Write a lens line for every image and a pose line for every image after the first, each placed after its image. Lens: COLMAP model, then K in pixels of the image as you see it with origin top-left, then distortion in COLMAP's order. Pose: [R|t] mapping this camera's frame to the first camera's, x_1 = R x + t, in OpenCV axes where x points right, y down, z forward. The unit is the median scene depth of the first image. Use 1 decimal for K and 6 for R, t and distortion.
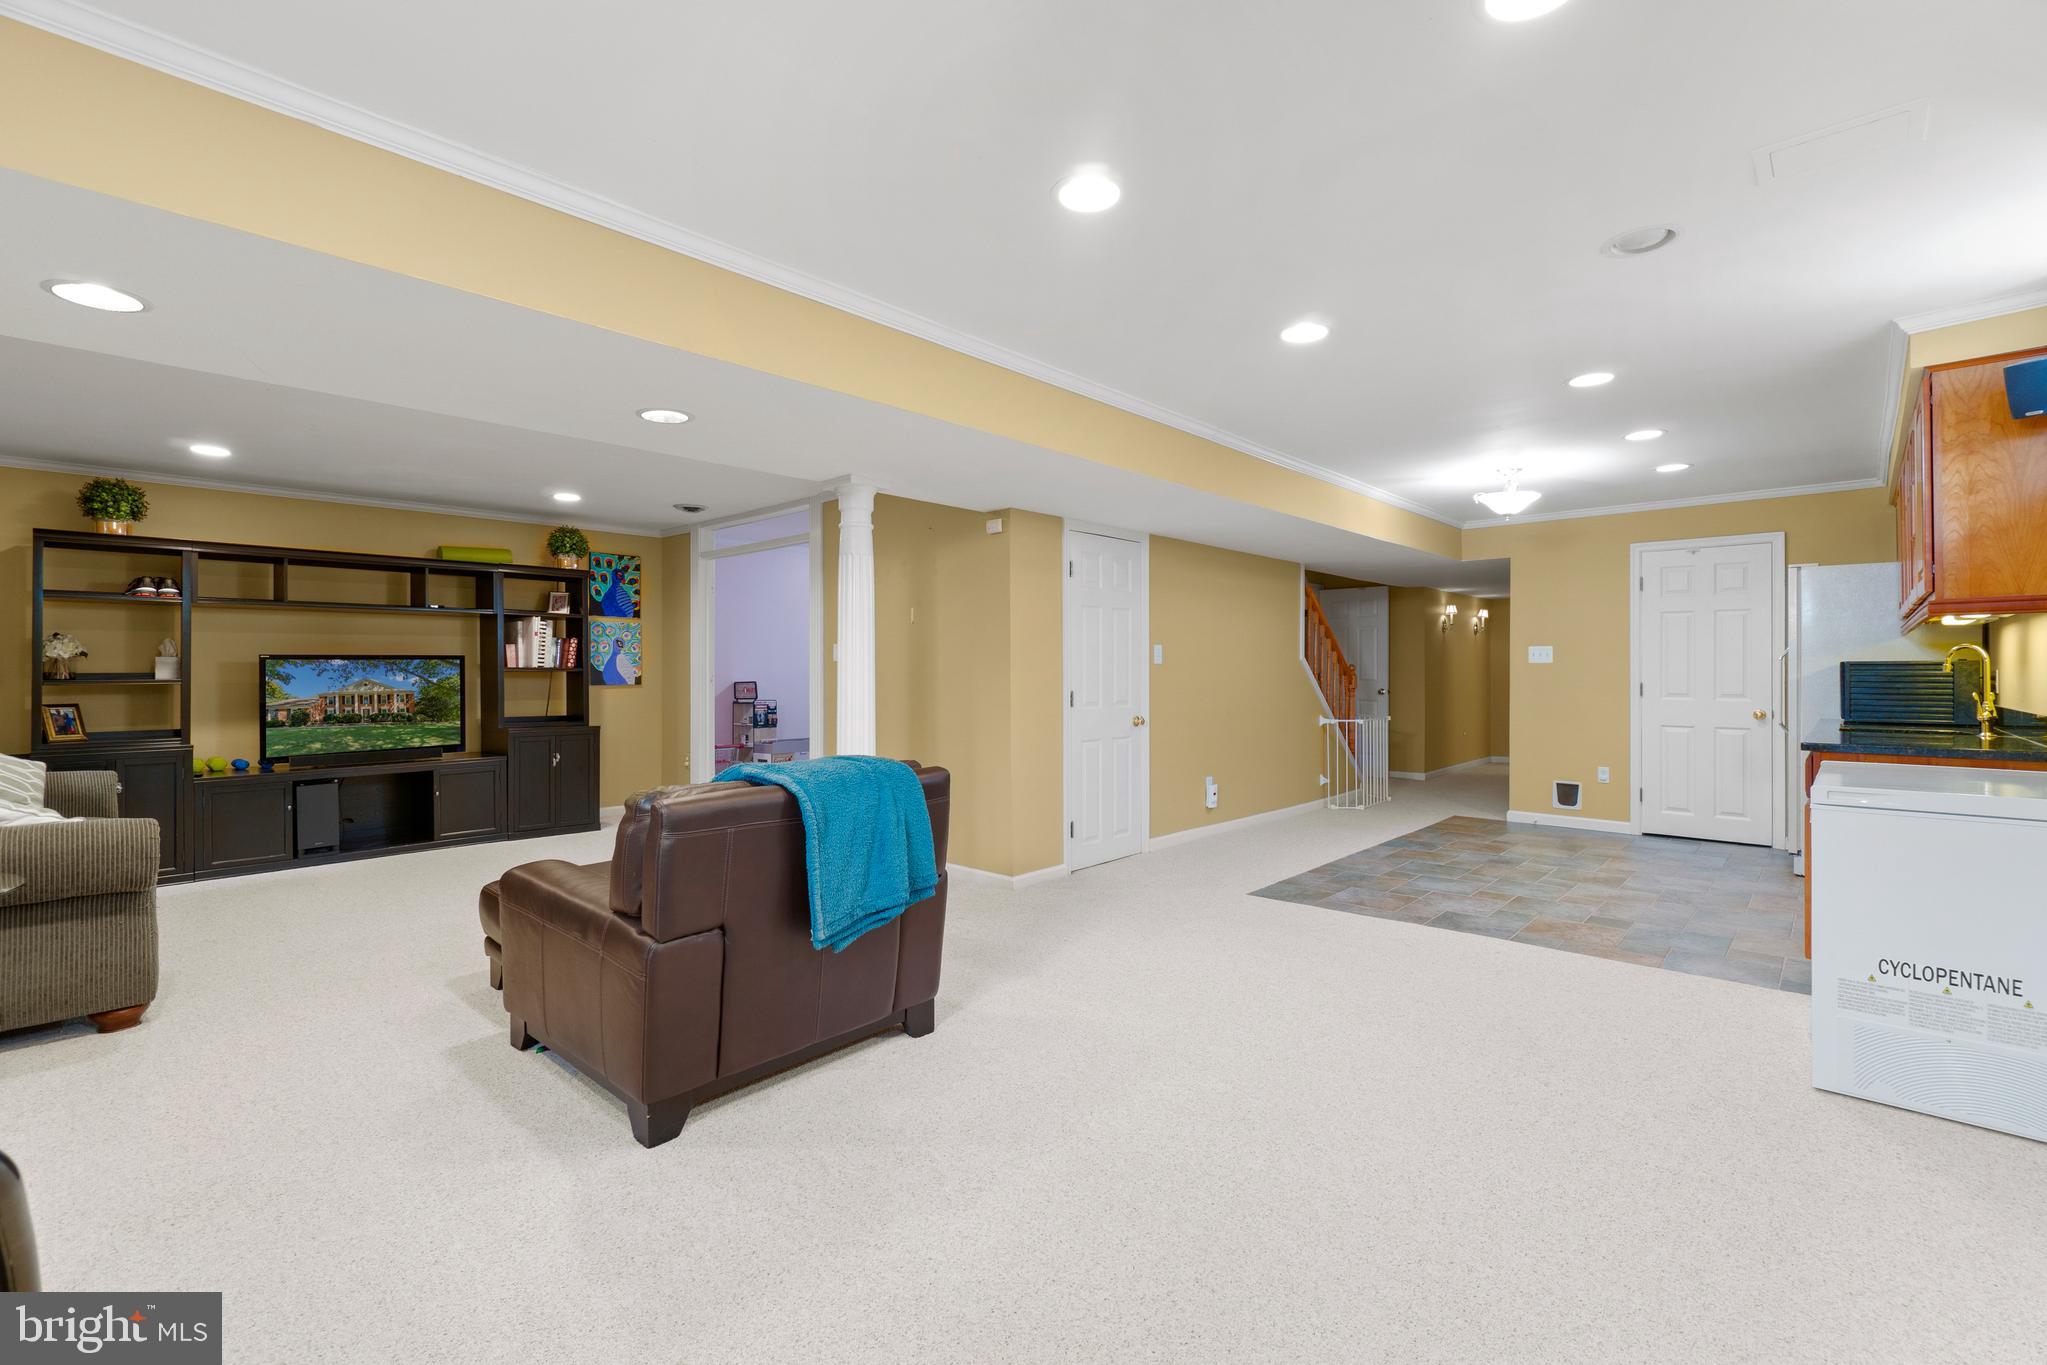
lens RADIAL K [[913.7, 0, 1029.5], [0, 913.7, 677.6], [0, 0, 1]] dist [0.002695, 0.000252]
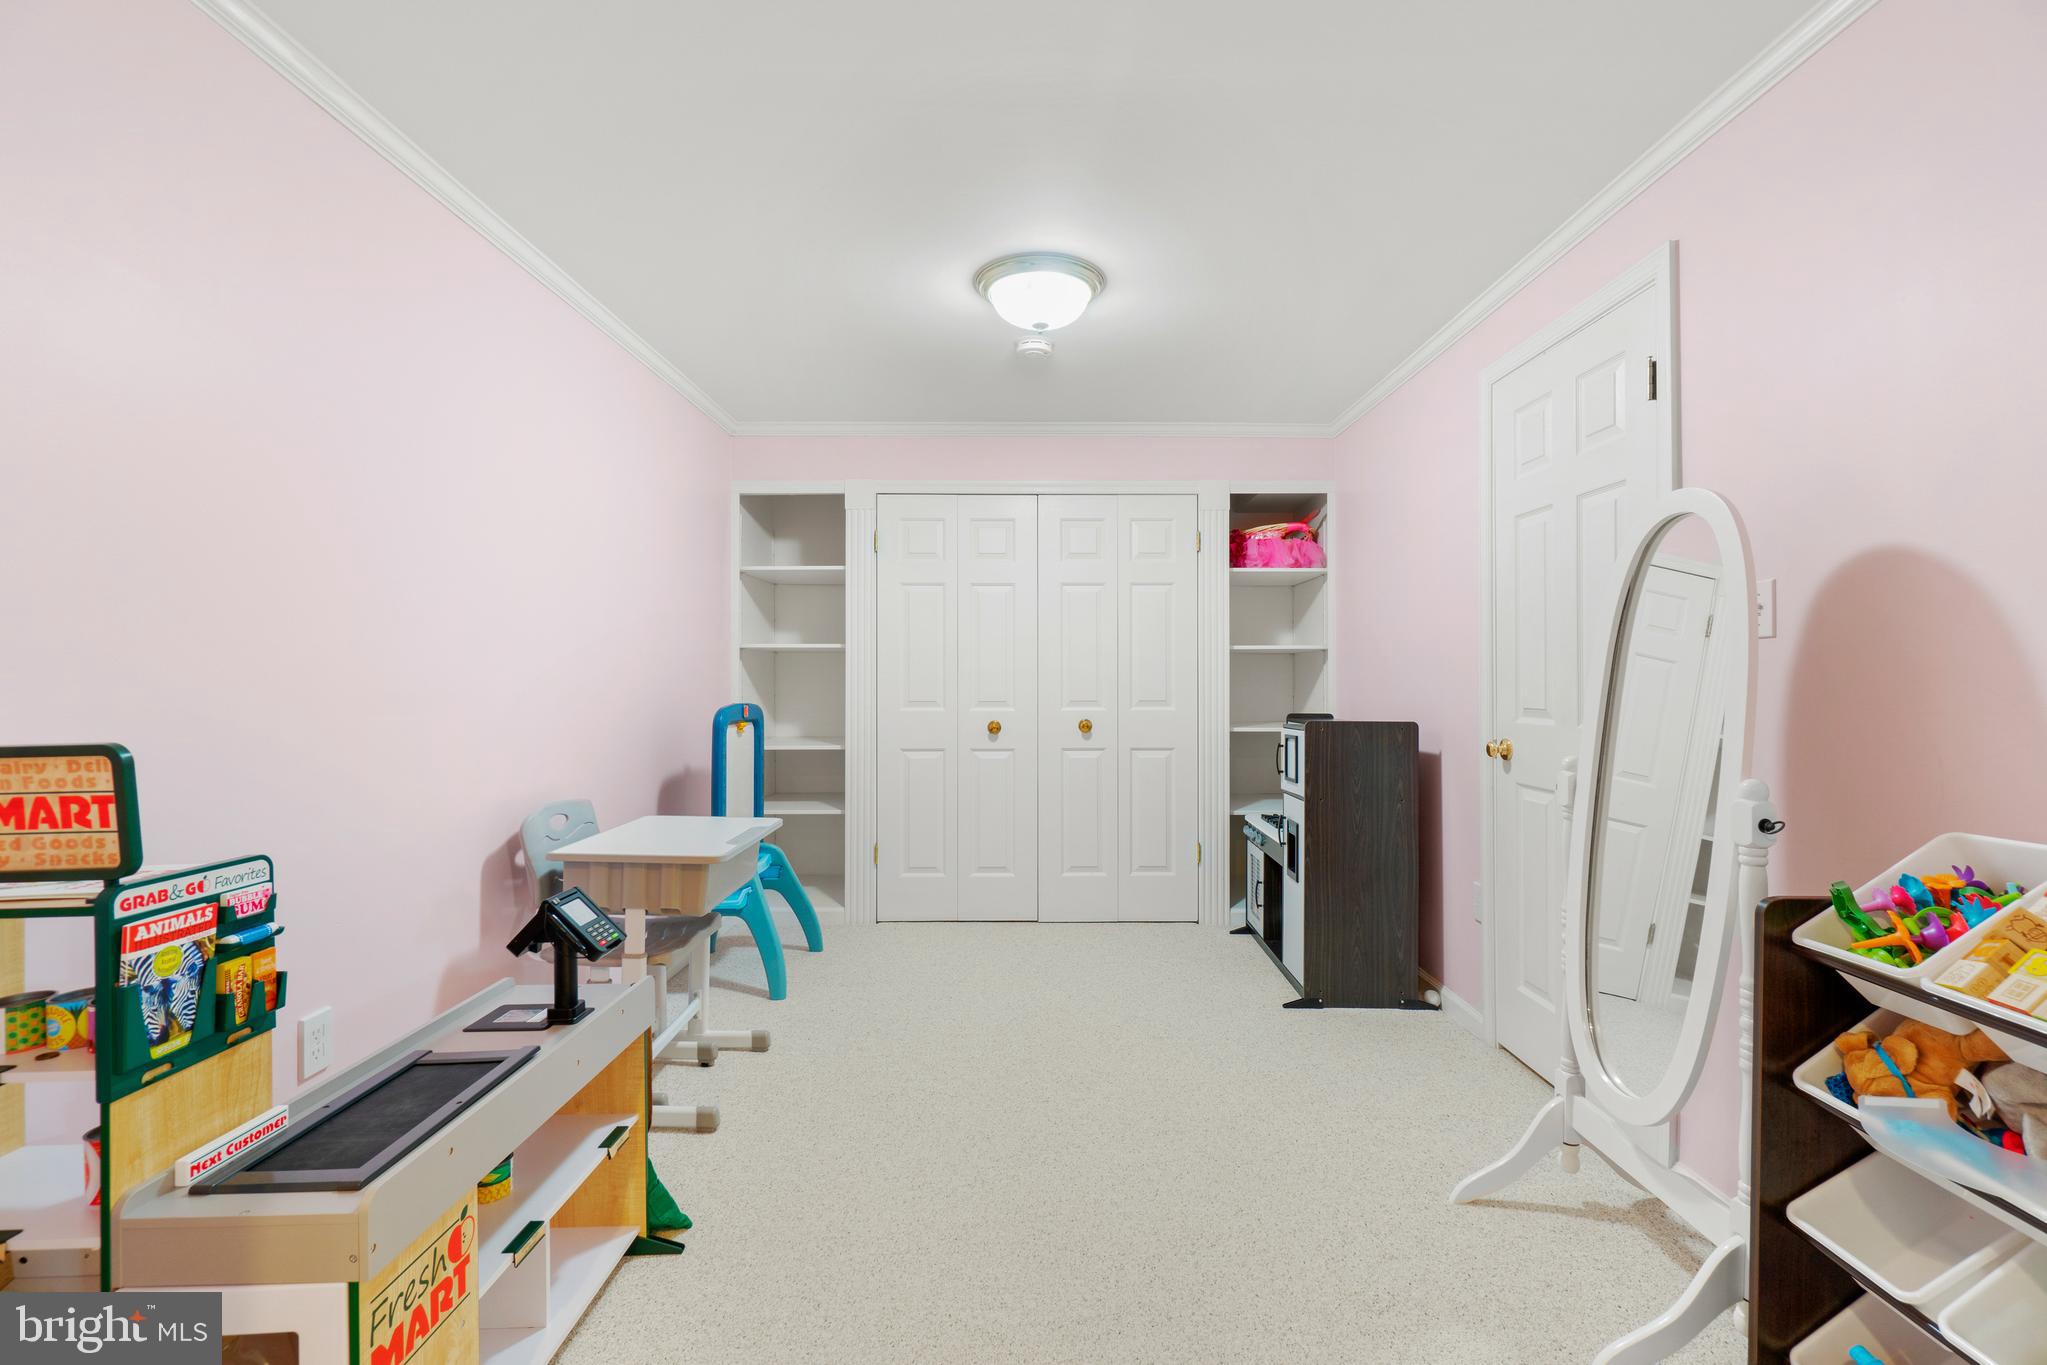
lens RADIAL K [[913.7, 0, 1027.3], [0, 913.7, 683.1], [0, 0, 1]] dist [0.002695, 0.000252]
pose [[0.723956, -0.001439, 0.689845, -0.293891], [0.001928, 0.999998, 0.000062, -0.004090], [-0.689844, 0.001285, 0.723957, 0.805566]]
